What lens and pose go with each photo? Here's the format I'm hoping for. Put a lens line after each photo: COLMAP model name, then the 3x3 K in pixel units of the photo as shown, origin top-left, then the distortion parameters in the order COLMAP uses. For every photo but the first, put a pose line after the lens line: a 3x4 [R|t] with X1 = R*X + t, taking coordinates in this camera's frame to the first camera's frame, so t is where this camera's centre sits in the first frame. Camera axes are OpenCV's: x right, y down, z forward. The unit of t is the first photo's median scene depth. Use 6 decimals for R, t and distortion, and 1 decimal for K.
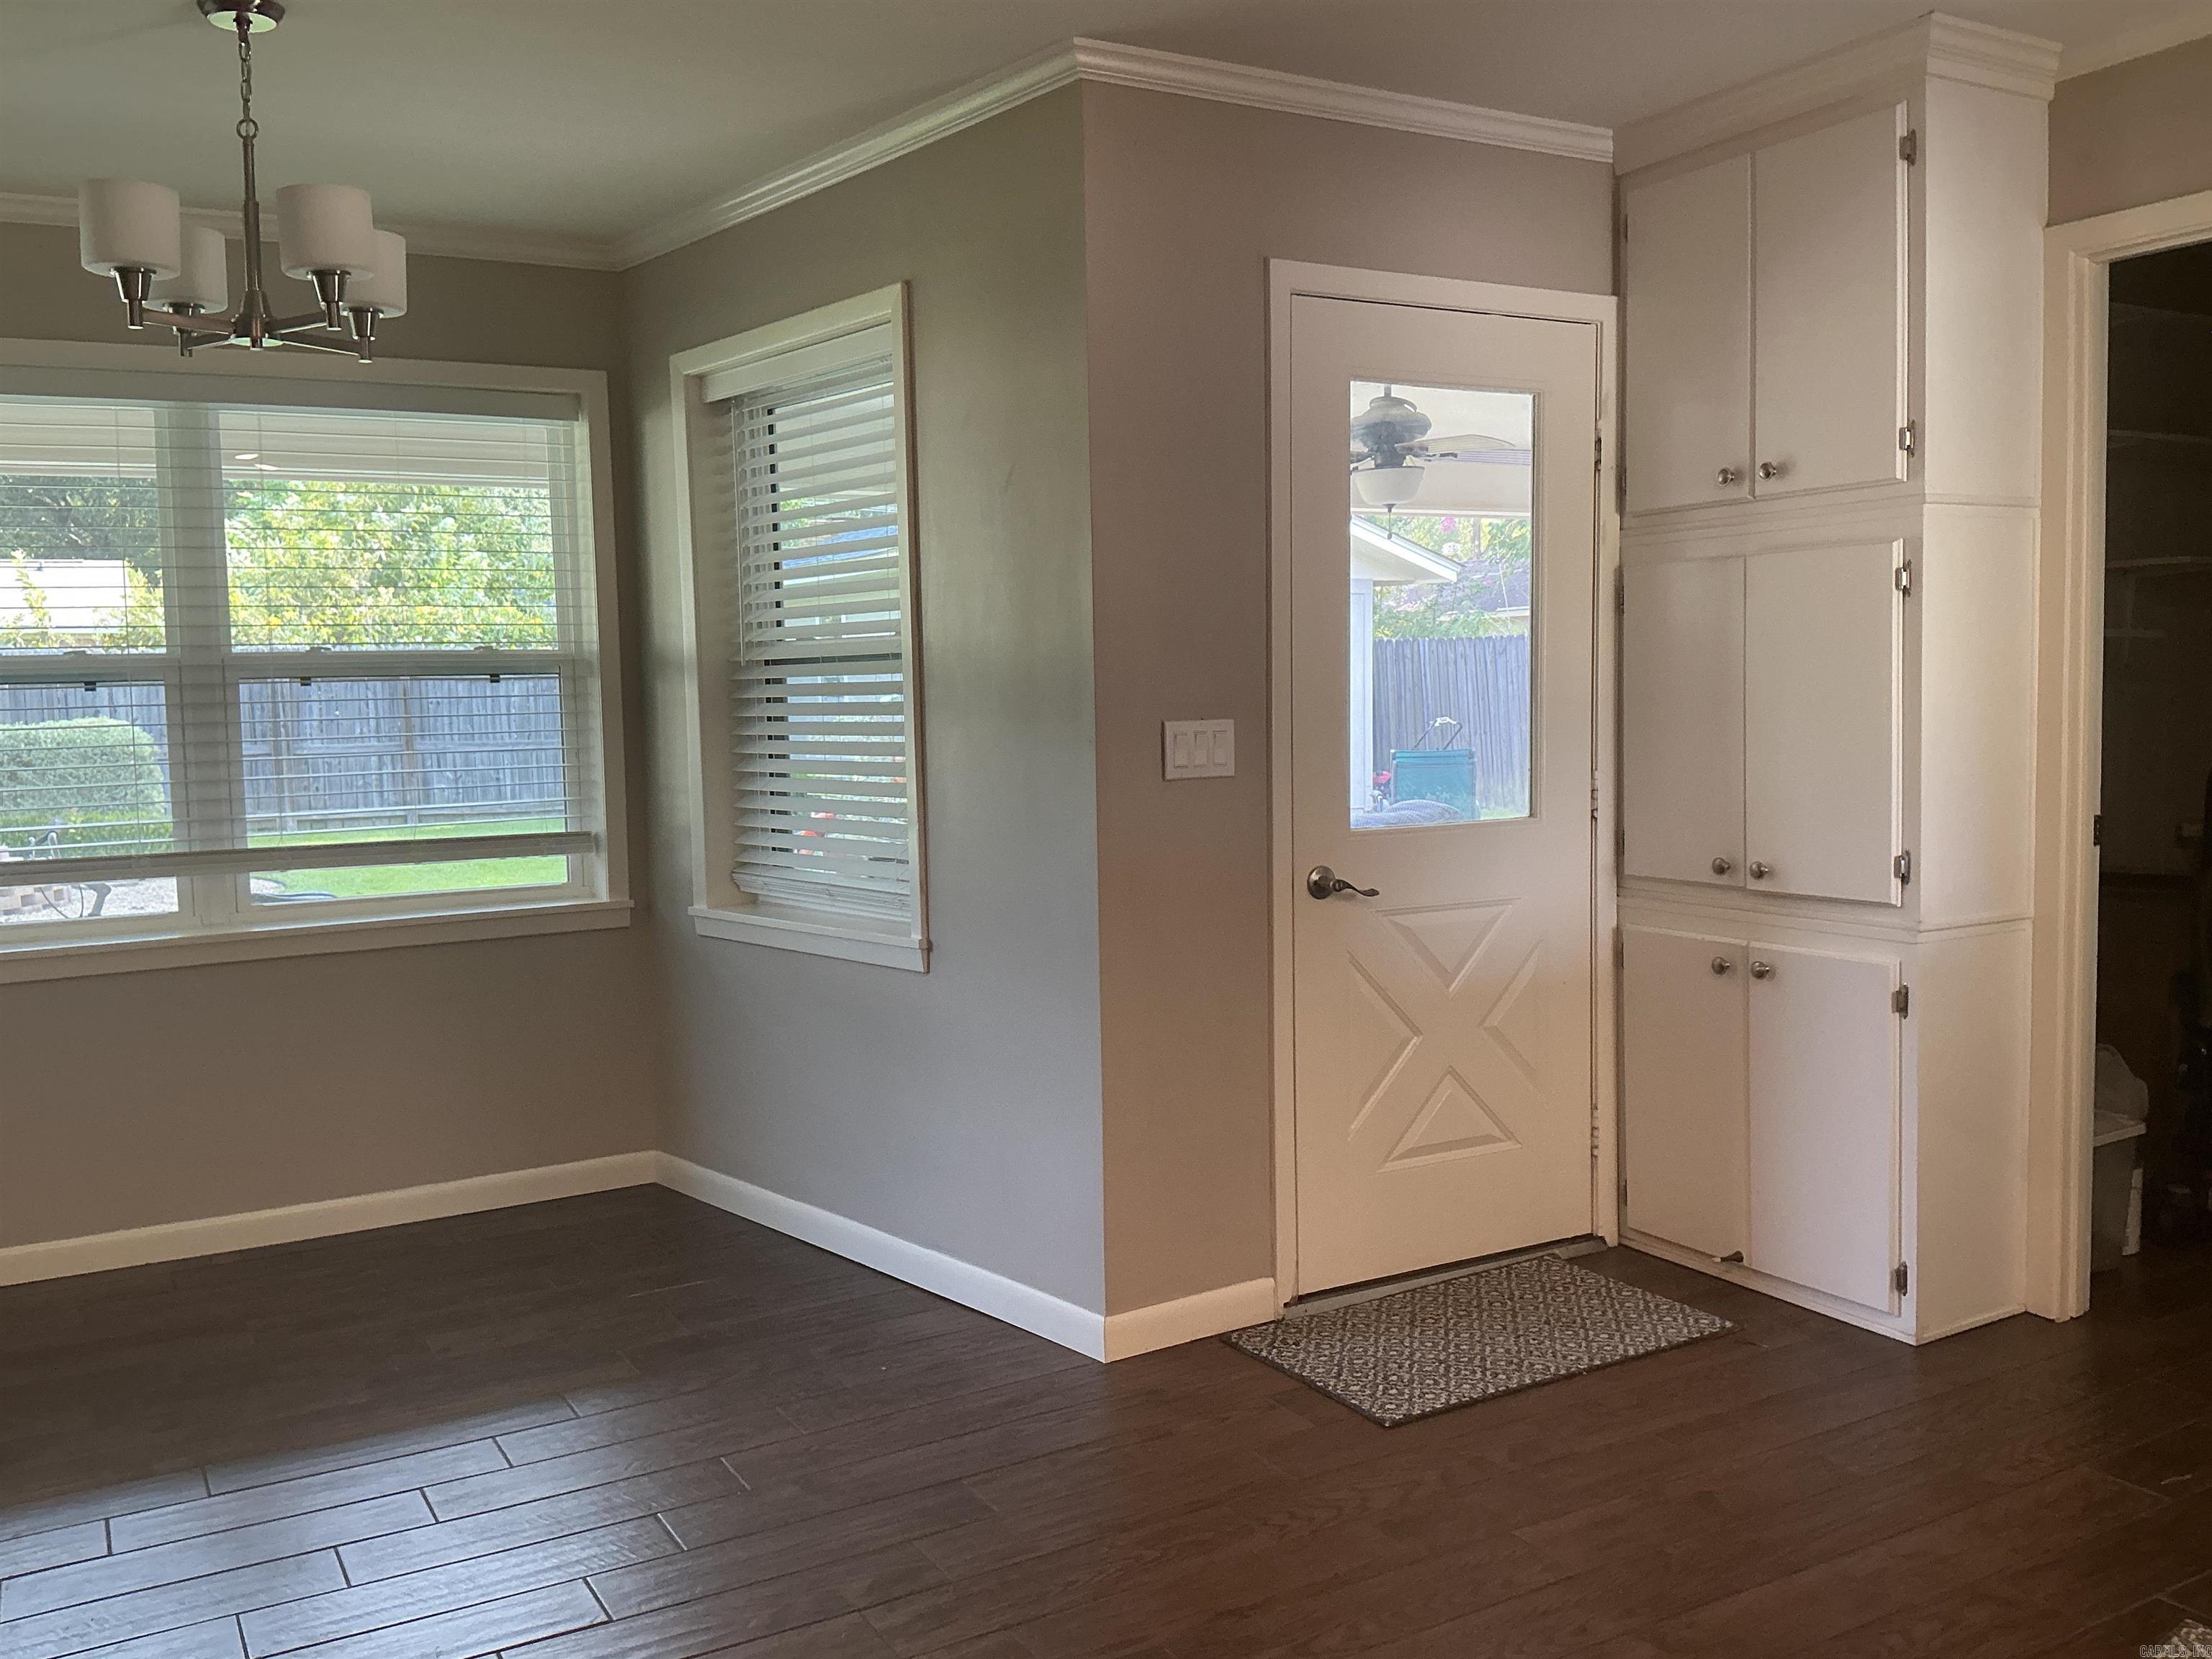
lens RADIAL K [[1857.3, 0, 1108.9], [0, 1857.3, 840.3], [0, 0, 1]] dist [0.126370, -0.258553]
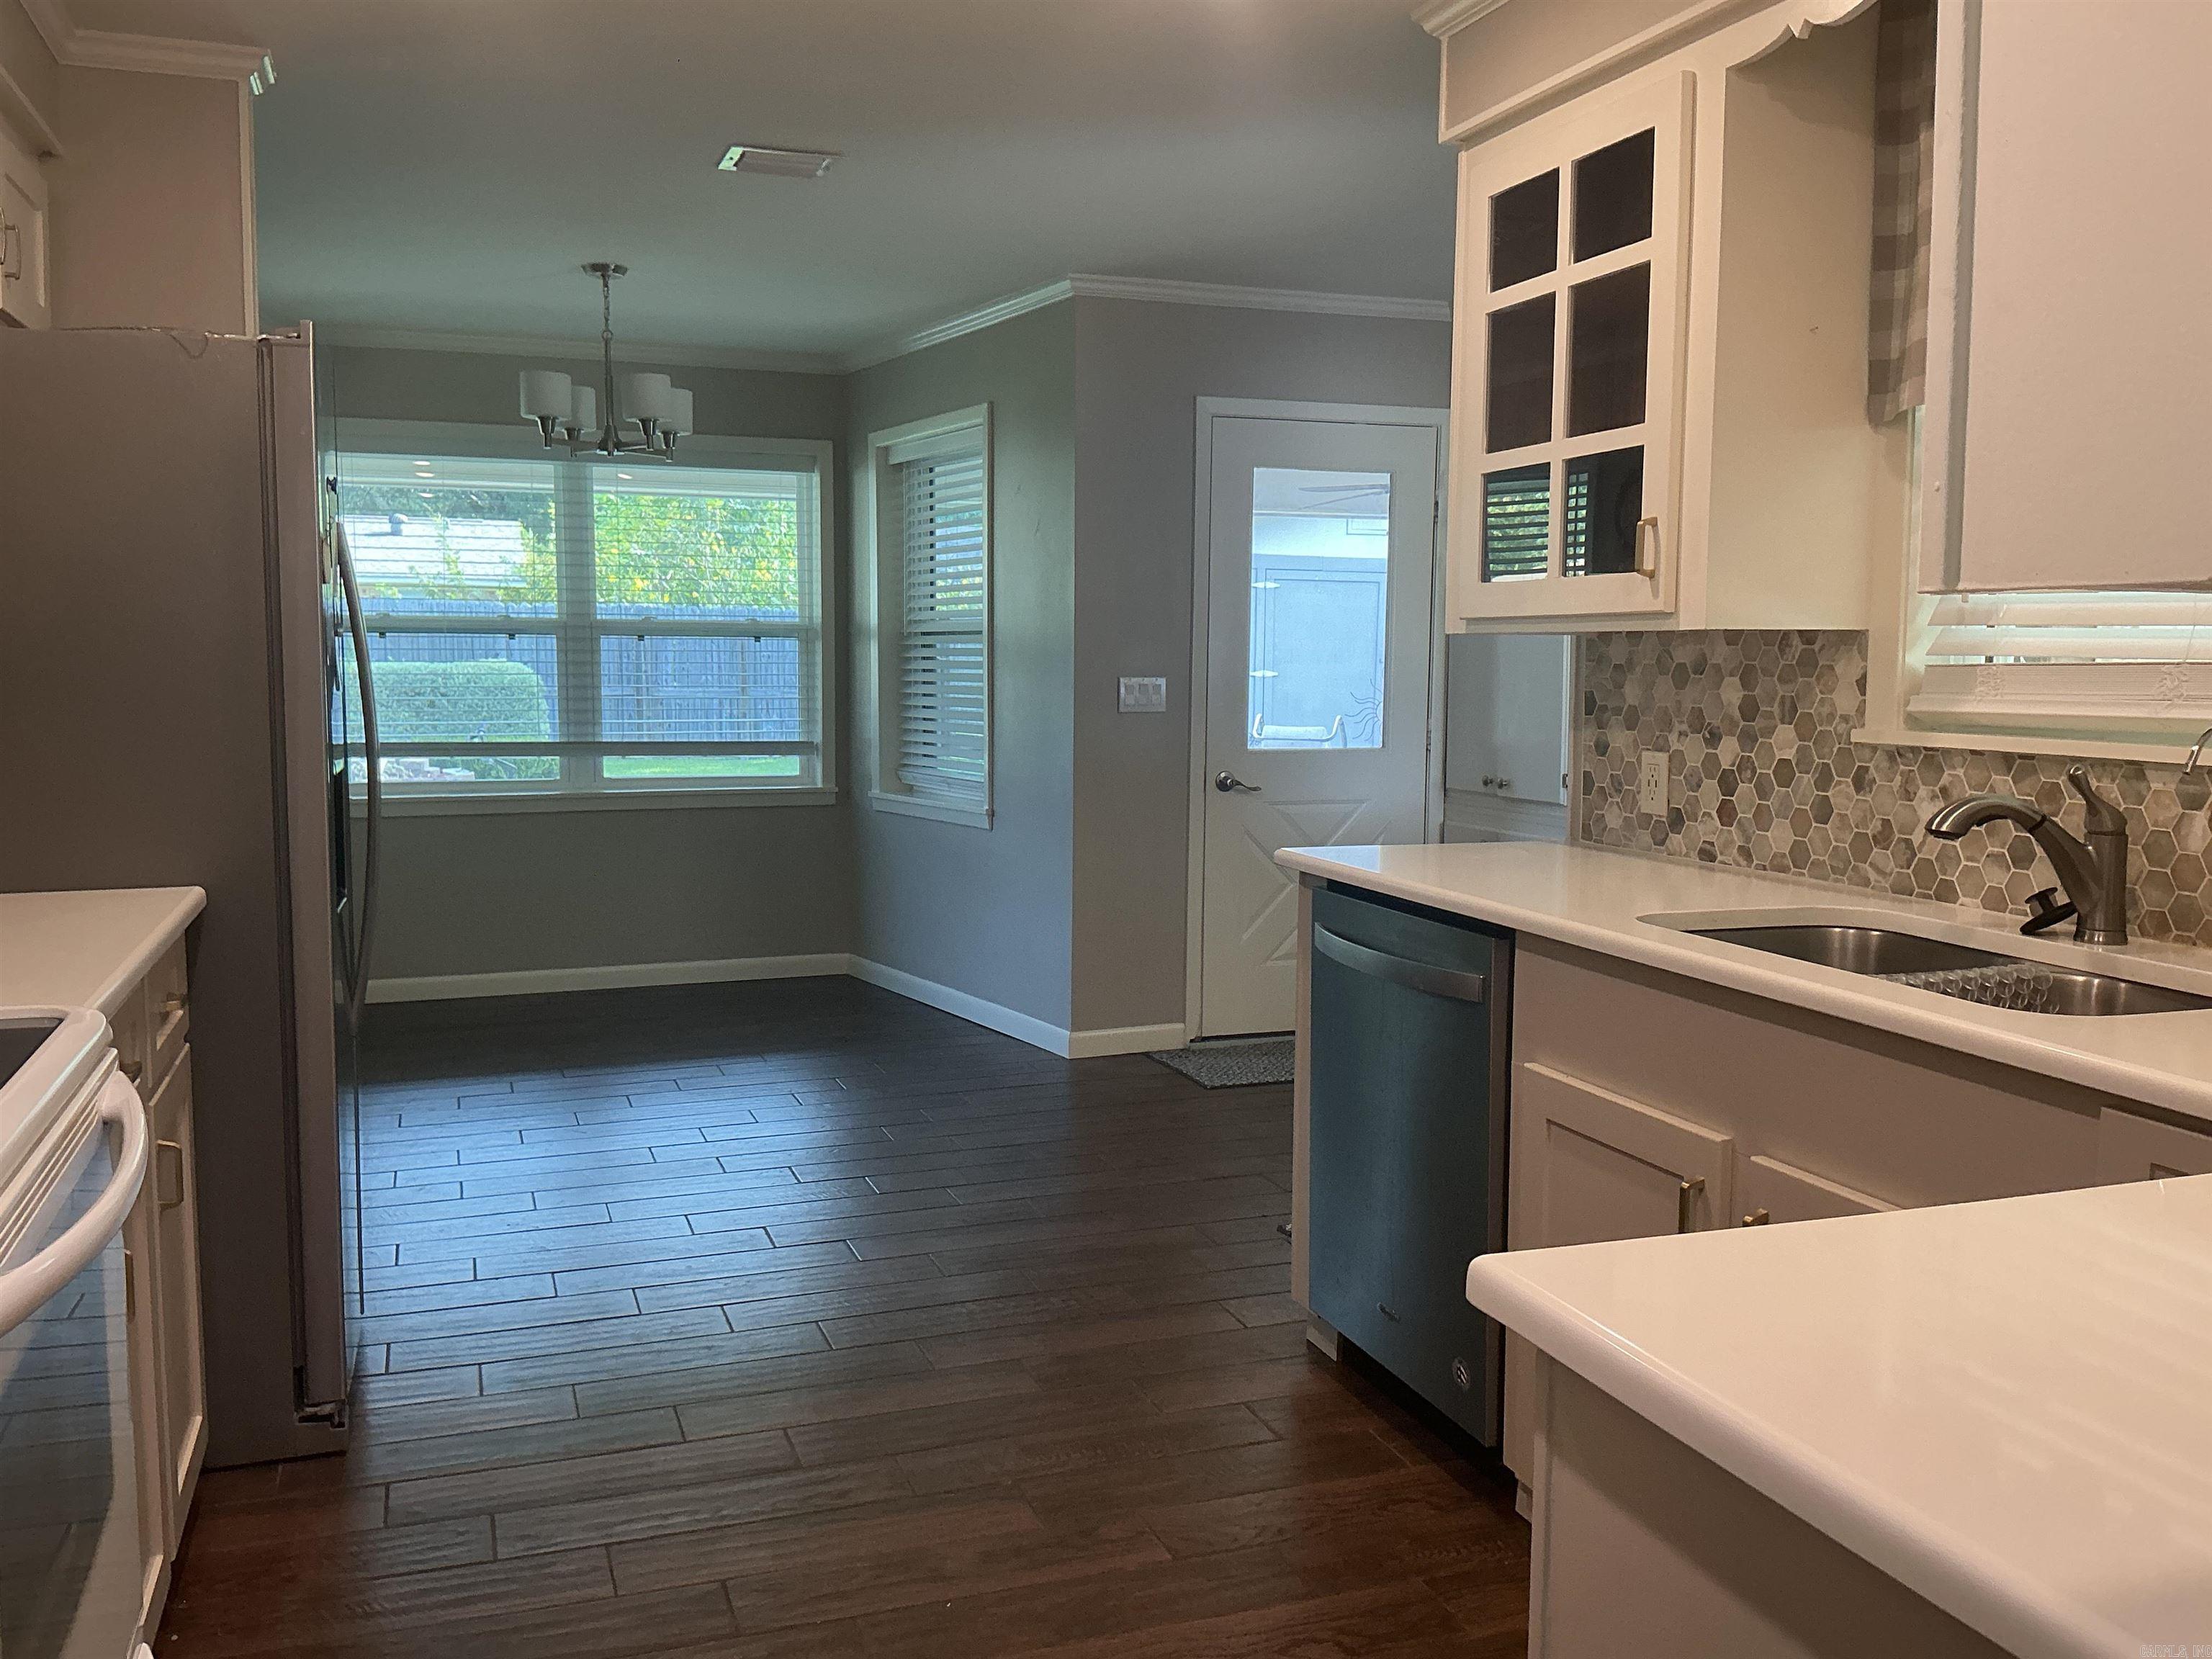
lens RADIAL K [[1844.6, 0, 1103.7], [0, 1844.6, 831.2], [0, 0, 1]] dist [0.203358, -0.472215]
pose [[0.983997, 0.043790, -0.172719, 0.240149], [-0.041494, 0.998996, 0.016884, 0.036137], [0.173284, -0.009447, 0.984827, -0.490245]]
